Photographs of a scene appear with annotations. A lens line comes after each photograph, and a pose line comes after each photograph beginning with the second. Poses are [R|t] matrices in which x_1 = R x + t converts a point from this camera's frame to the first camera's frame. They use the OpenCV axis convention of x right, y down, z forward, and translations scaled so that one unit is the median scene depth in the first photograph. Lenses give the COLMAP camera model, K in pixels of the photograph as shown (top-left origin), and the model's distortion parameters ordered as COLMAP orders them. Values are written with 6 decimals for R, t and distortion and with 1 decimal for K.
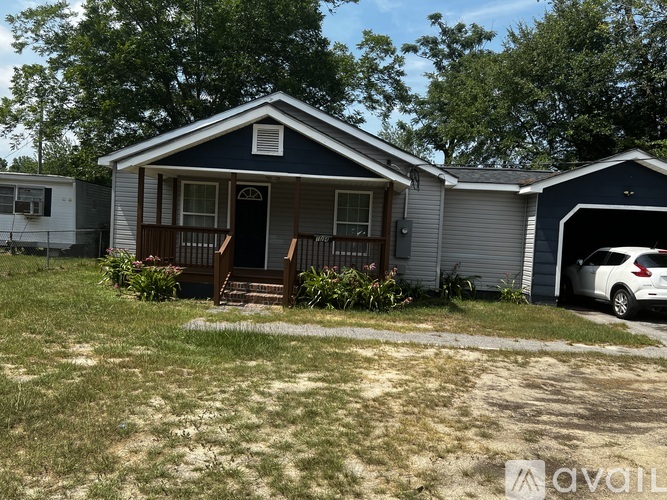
lens RADIAL K [[552.4, 0, 333.5], [0, 552.4, 250.0], [0, 0, 1]] dist [0.060741, -0.075016]
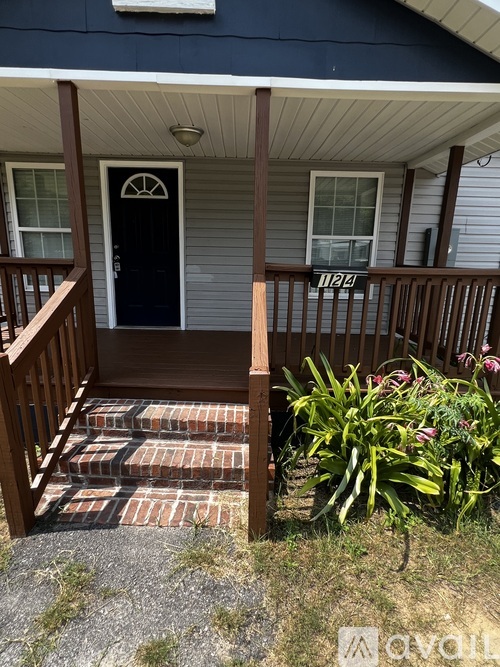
lens RADIAL K [[353.6, 0, 246.2], [0, 353.6, 335.9], [0, 0, 1]] dist [-0.001245, 0.001520]
pose [[0.998550, -0.042444, 0.033104, -0.083726], [0.035034, 0.979381, 0.198959, -0.030989], [-0.040866, -0.197511, 0.979449, 0.745729]]
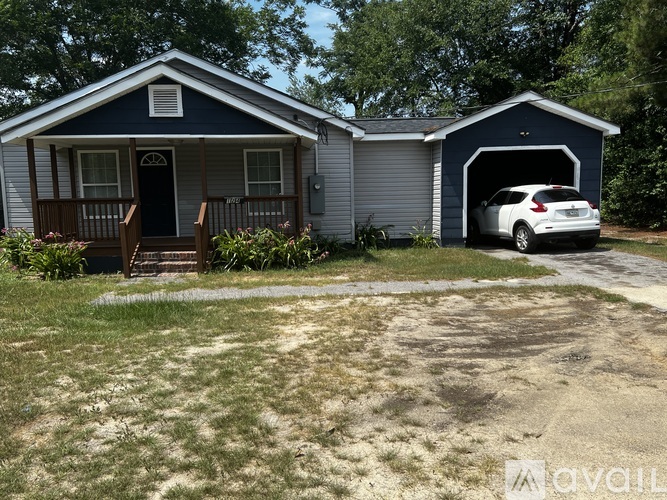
lens RADIAL K [[552.4, 0, 333.5], [0, 552.4, 250.0], [0, 0, 1]] dist [0.060741, -0.075016]
pose [[0.987661, -0.090366, 0.127906, 0.021837], [0.080778, 0.993654, 0.078271, 0.004526], [-0.134167, -0.066973, 0.988693, -0.002561]]
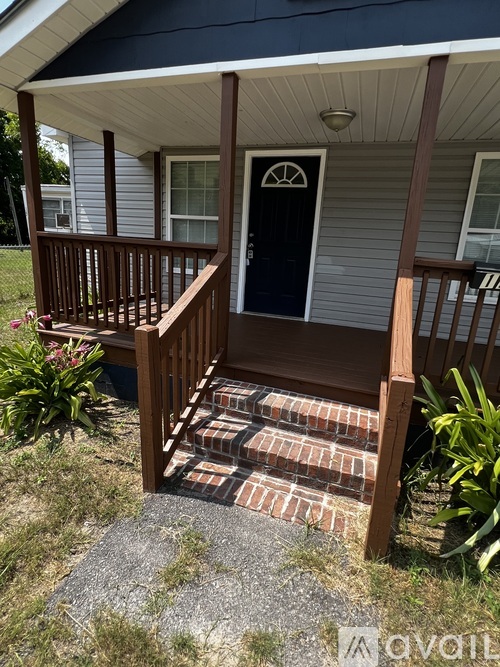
lens RADIAL K [[353.5, 0, 250.0], [0, 353.5, 333.5], [0, 0, 1]] dist [0.000691, 0.000365]
pose [[0.959779, 0.071533, -0.271491, -0.094135], [-0.012922, 0.977227, 0.211801, -0.030052], [0.280459, -0.199774, 0.938847, 0.751518]]
